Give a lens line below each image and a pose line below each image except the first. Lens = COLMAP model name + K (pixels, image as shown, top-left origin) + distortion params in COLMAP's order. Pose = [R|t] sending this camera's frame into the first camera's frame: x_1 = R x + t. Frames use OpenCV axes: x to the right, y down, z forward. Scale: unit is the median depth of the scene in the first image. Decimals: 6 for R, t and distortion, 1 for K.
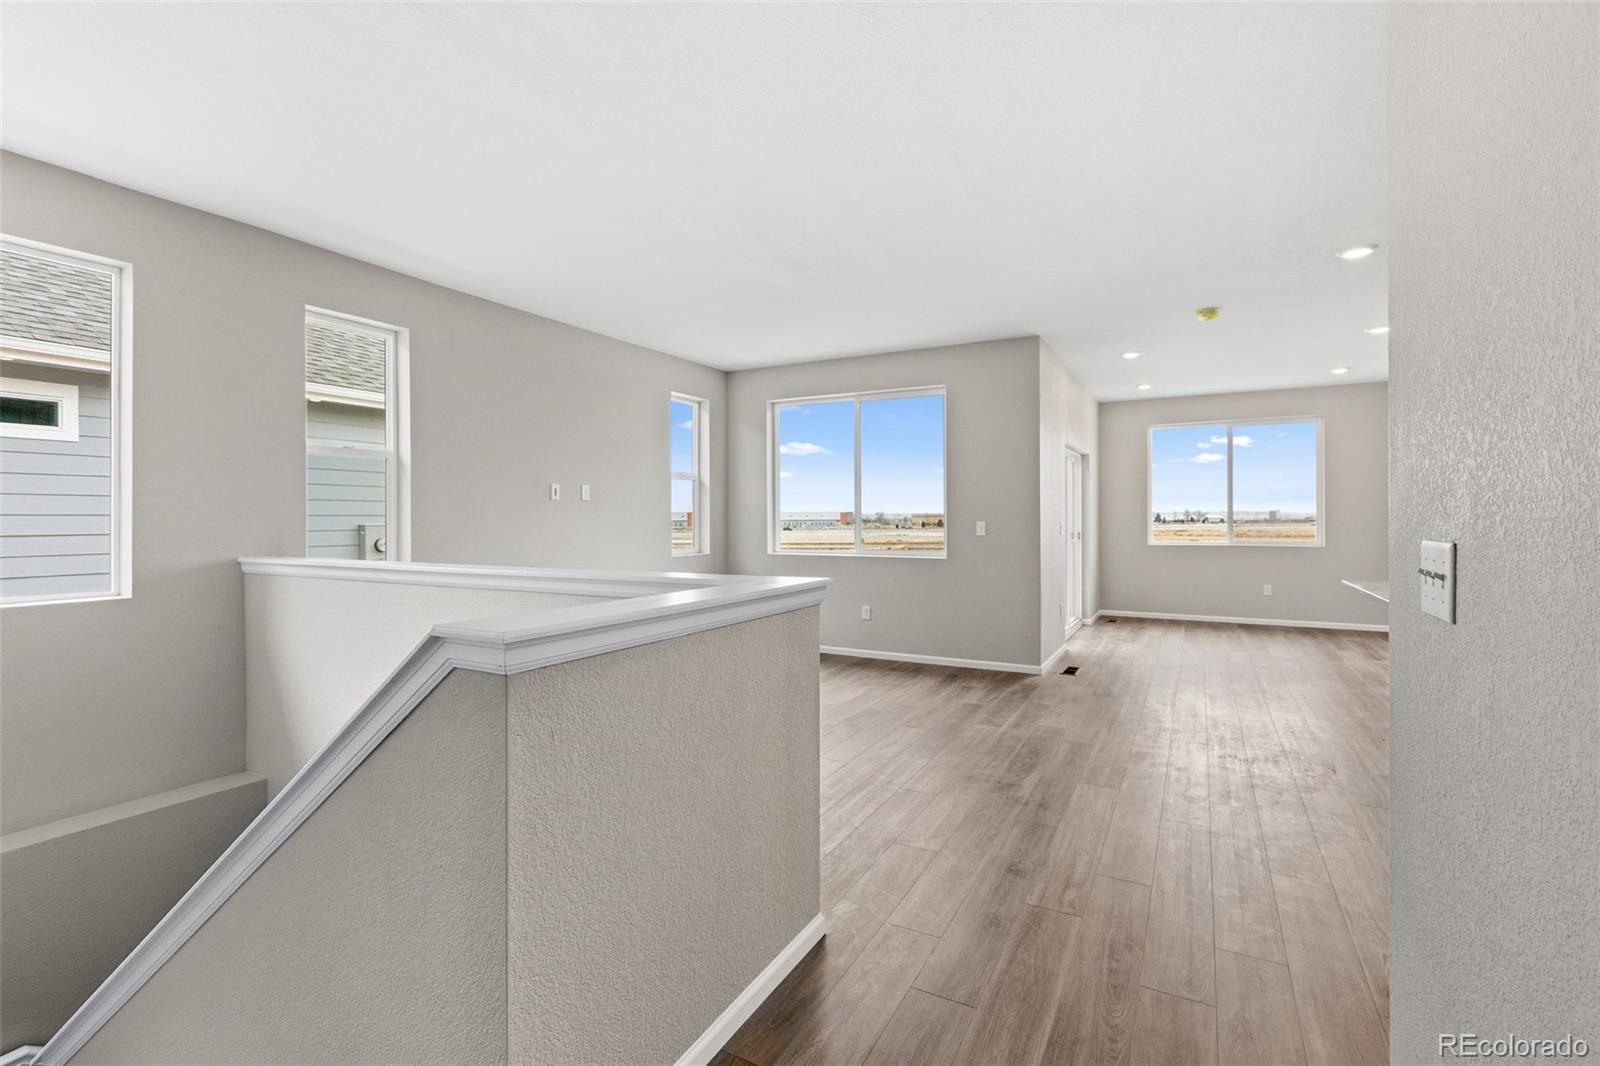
lens RADIAL K [[744.9, 0, 802.1], [0, 744.9, 516.5], [0, 0, 1]] dist [0.000332, 0.000073]
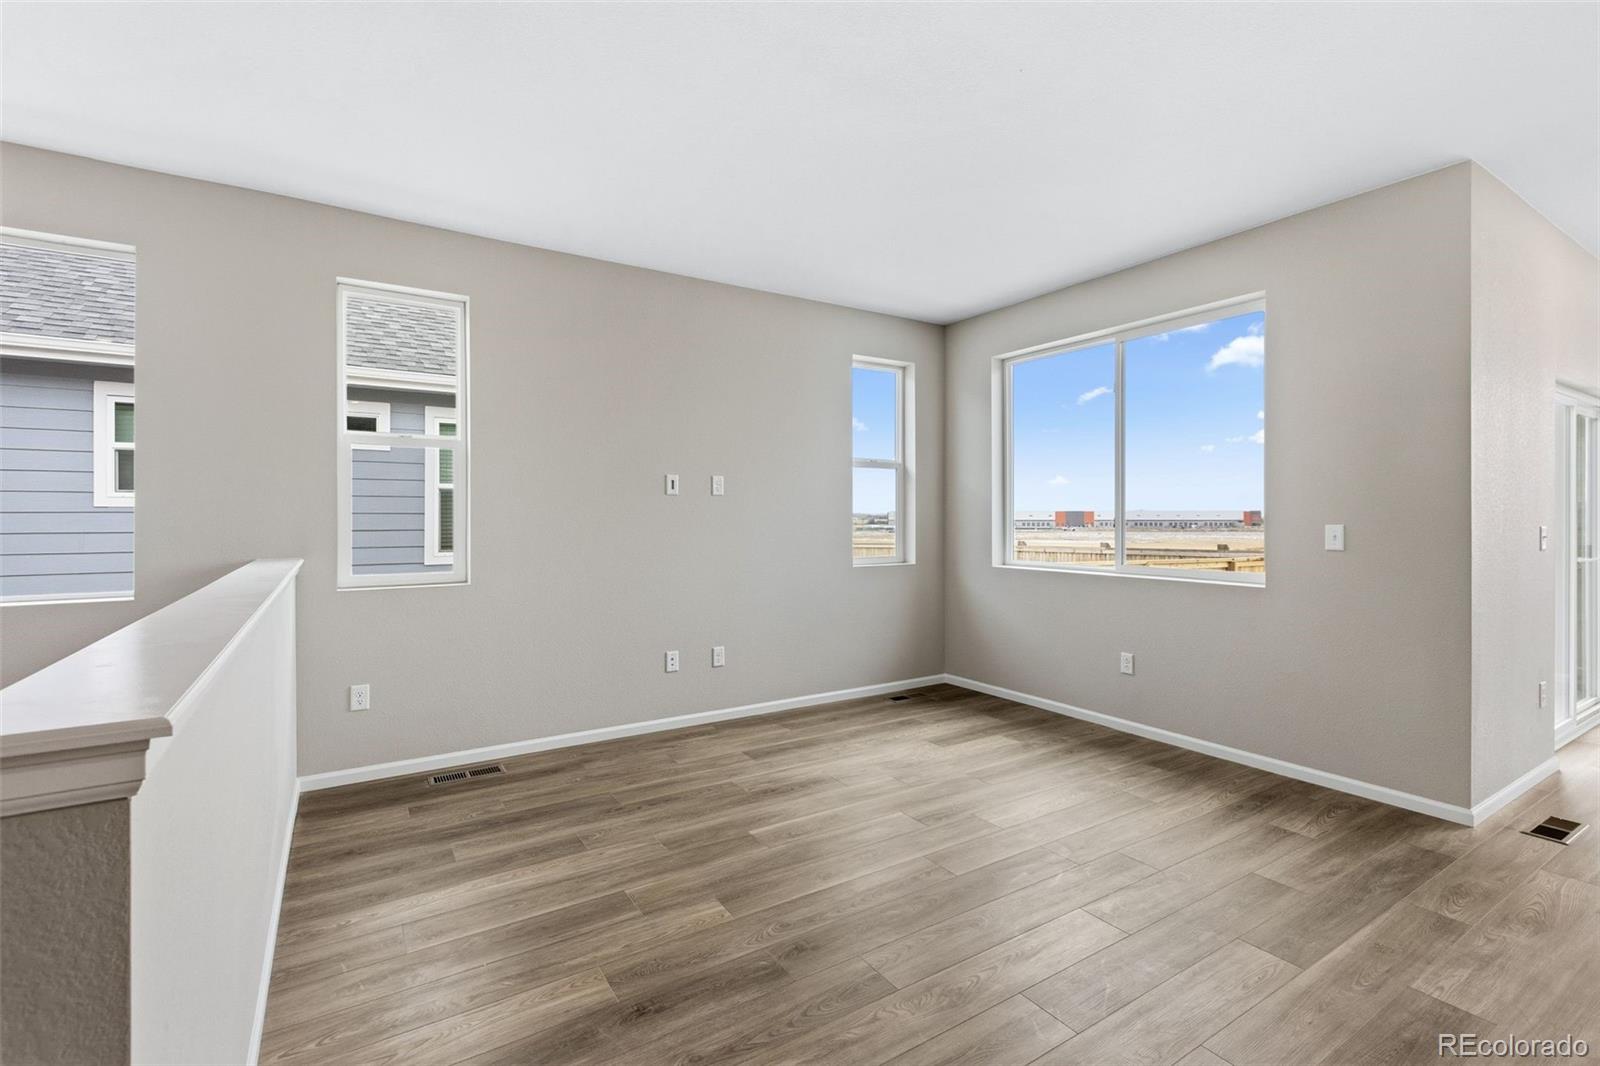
lens RADIAL K [[722.1, 0, 794.9], [0, 722.1, 518.5], [0, 0, 1]] dist [0.000065, 0.000552]
pose [[0.872368, 0.005302, -0.488821, 0.150235], [-0.003168, 0.999981, 0.005194, -0.000170], [0.488839, -0.002983, 0.872369, 0.326560]]
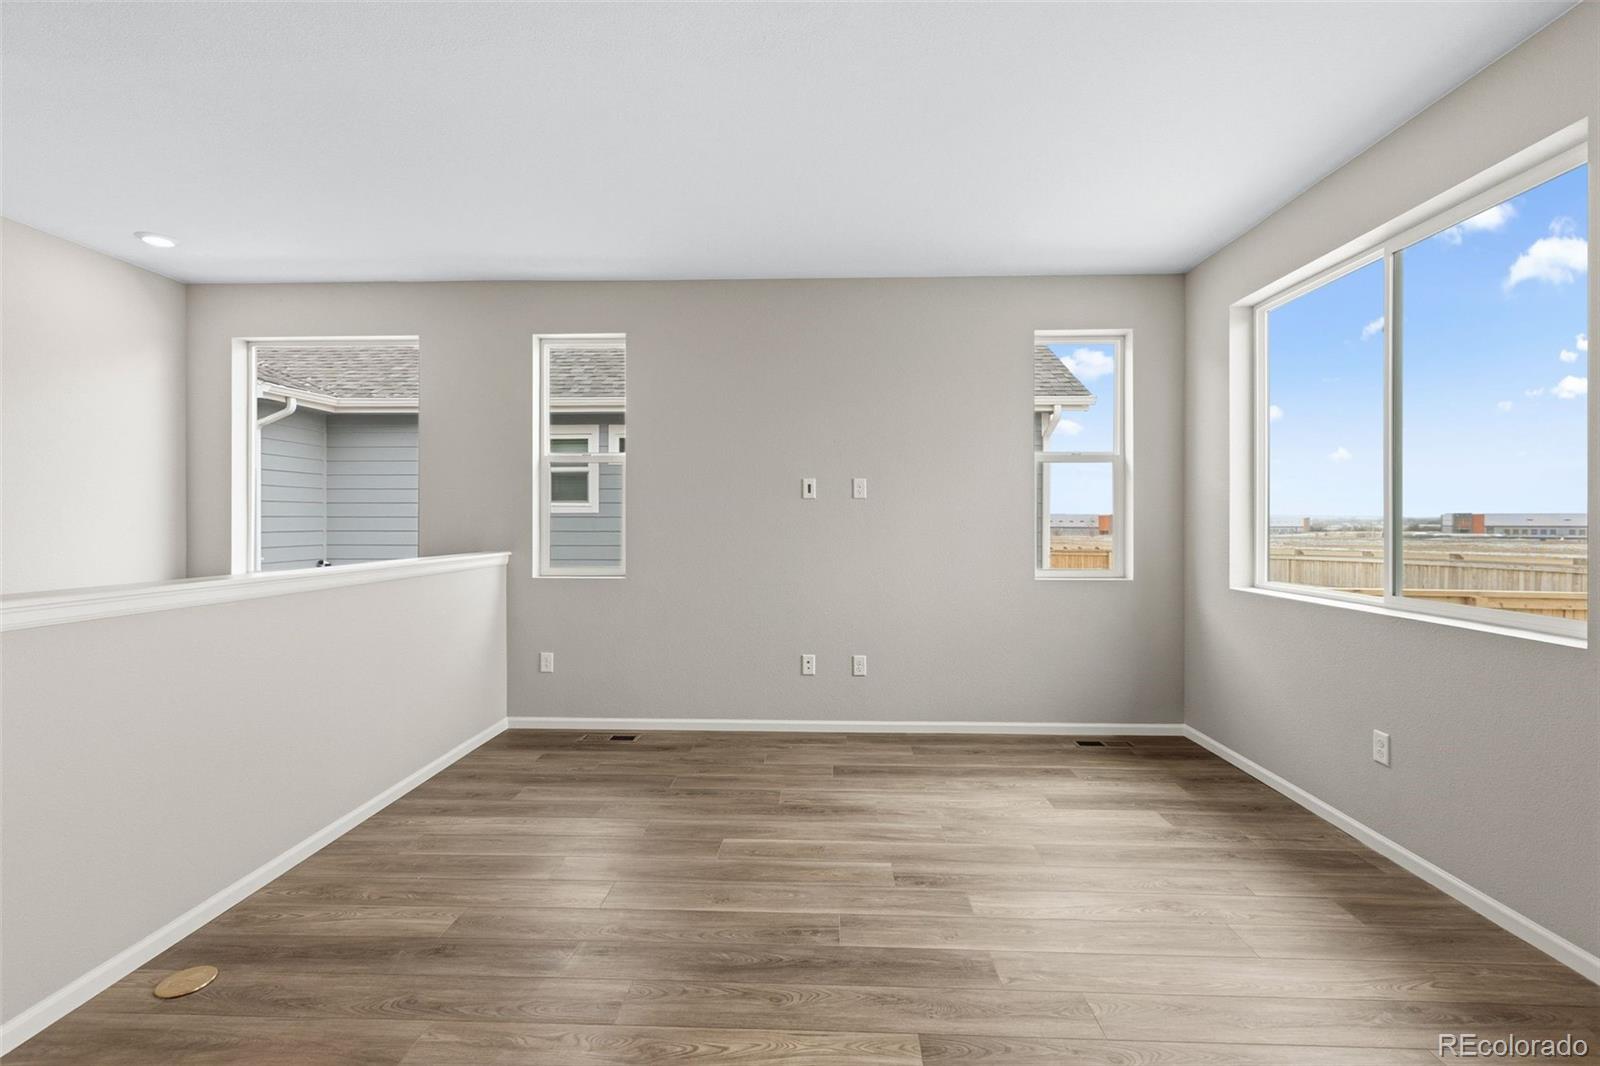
lens RADIAL K [[724.7, 0, 797.4], [0, 724.7, 524.1], [0, 0, 1]] dist [0.000065, -0.000415]
pose [[0.437678, 0.008609, -0.899091, 0.330781], [-0.001865, 0.999961, 0.008667, -0.000590], [0.899130, -0.002117, 0.437677, 0.556311]]
